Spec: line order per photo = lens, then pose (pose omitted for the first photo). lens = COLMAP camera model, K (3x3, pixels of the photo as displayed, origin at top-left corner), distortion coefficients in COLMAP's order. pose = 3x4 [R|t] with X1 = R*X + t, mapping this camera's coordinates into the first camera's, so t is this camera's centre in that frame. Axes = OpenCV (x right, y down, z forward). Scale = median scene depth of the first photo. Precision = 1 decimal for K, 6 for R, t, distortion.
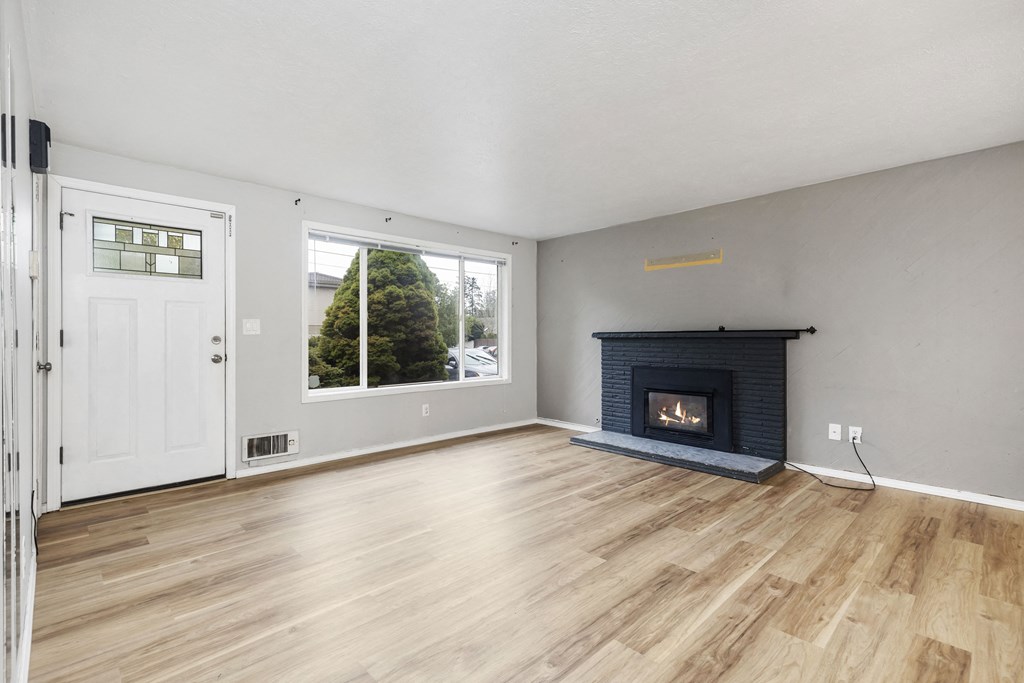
lens RADIAL K [[471.9, 0, 510.2], [0, 471.9, 336.7], [0, 0, 1]] dist [0.007302, 0.000000]
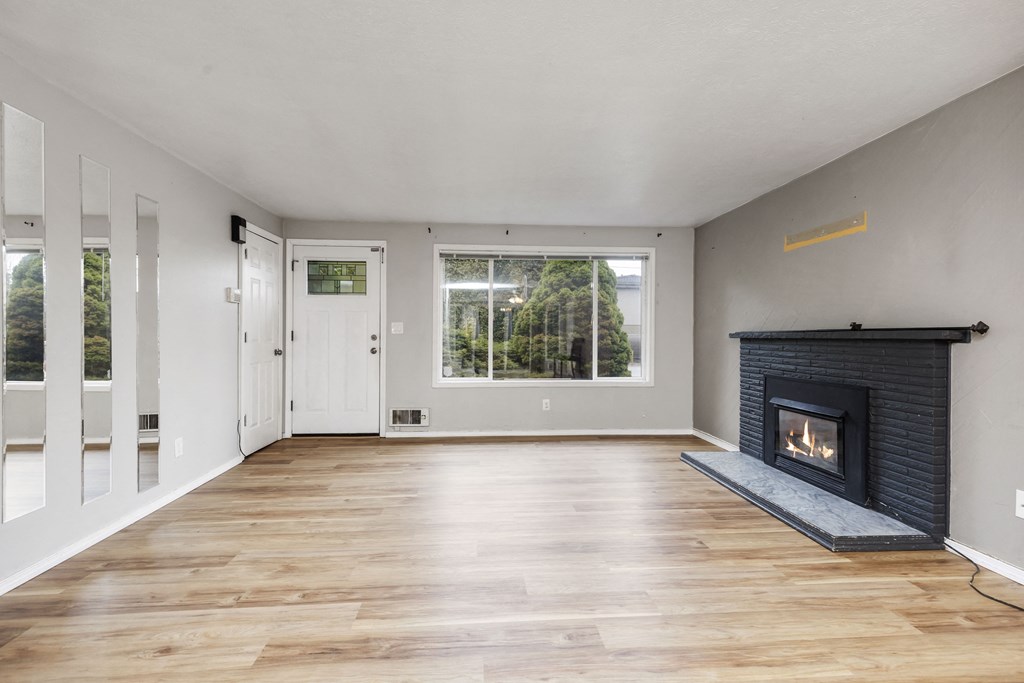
lens RADIAL K [[471.9, 0, 510.2], [0, 471.9, 336.7], [0, 0, 1]] dist [0.007302, 0.000000]
pose [[0.773154, 0.005387, -0.634195, 0.576465], [-0.004350, 0.999985, 0.003191, -0.001664], [0.634203, 0.000292, 0.773166, 0.165118]]
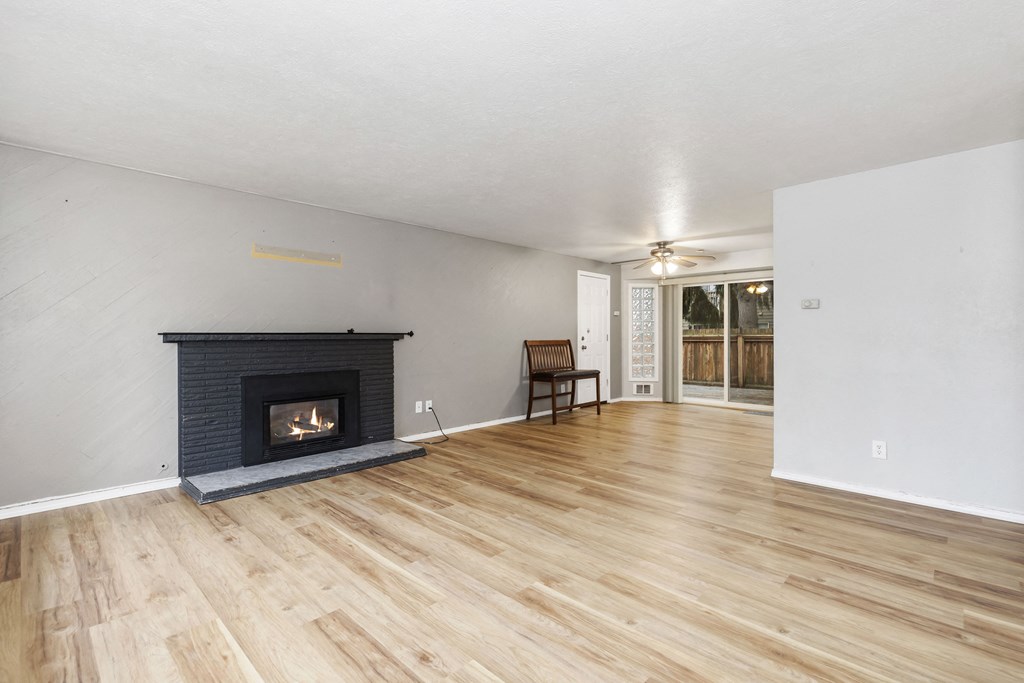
lens RADIAL K [[468.7, 0, 509.0], [0, 468.7, 336.2], [0, 0, 1]] dist [0.008348, -0.000615]
pose [[-0.034559, 0.001483, 0.999402, -0.709384], [0.001930, 0.999997, -0.001417, -0.004274], [-0.999401, 0.001880, -0.034562, 0.795658]]
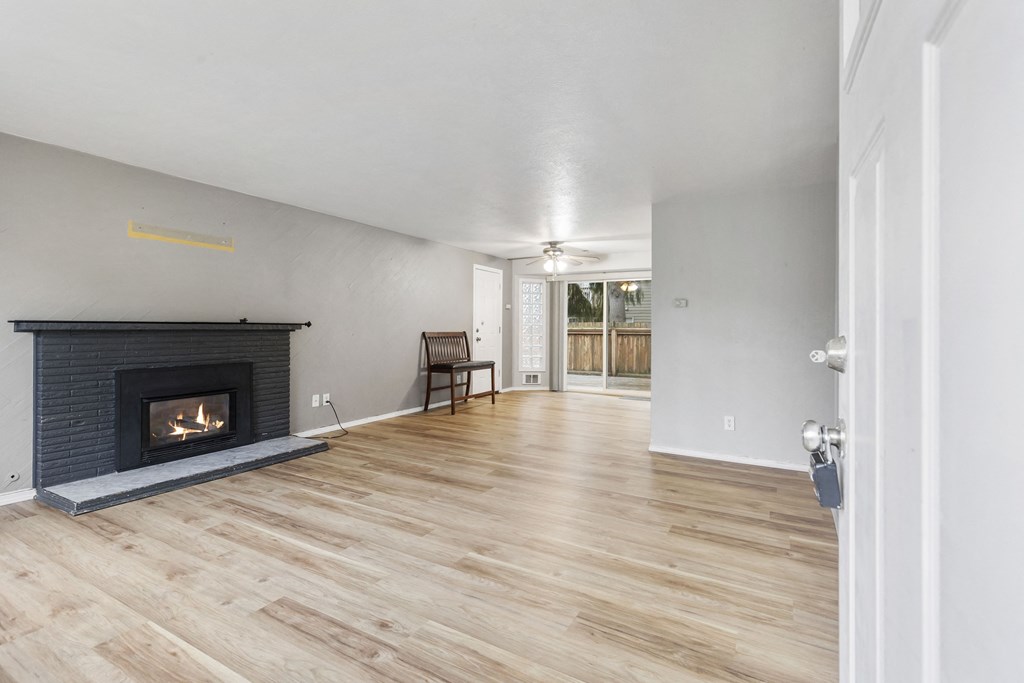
lens RADIAL K [[478.7, 0, 504.5], [0, 478.7, 326.1], [0, 0, 1]] dist [0.007985, -0.000605]
pose [[-0.279063, 0.003199, 0.960267, -0.769825], [-0.007084, 0.999960, -0.005390, -0.005182], [-0.960247, -0.008307, -0.279030, 0.882533]]
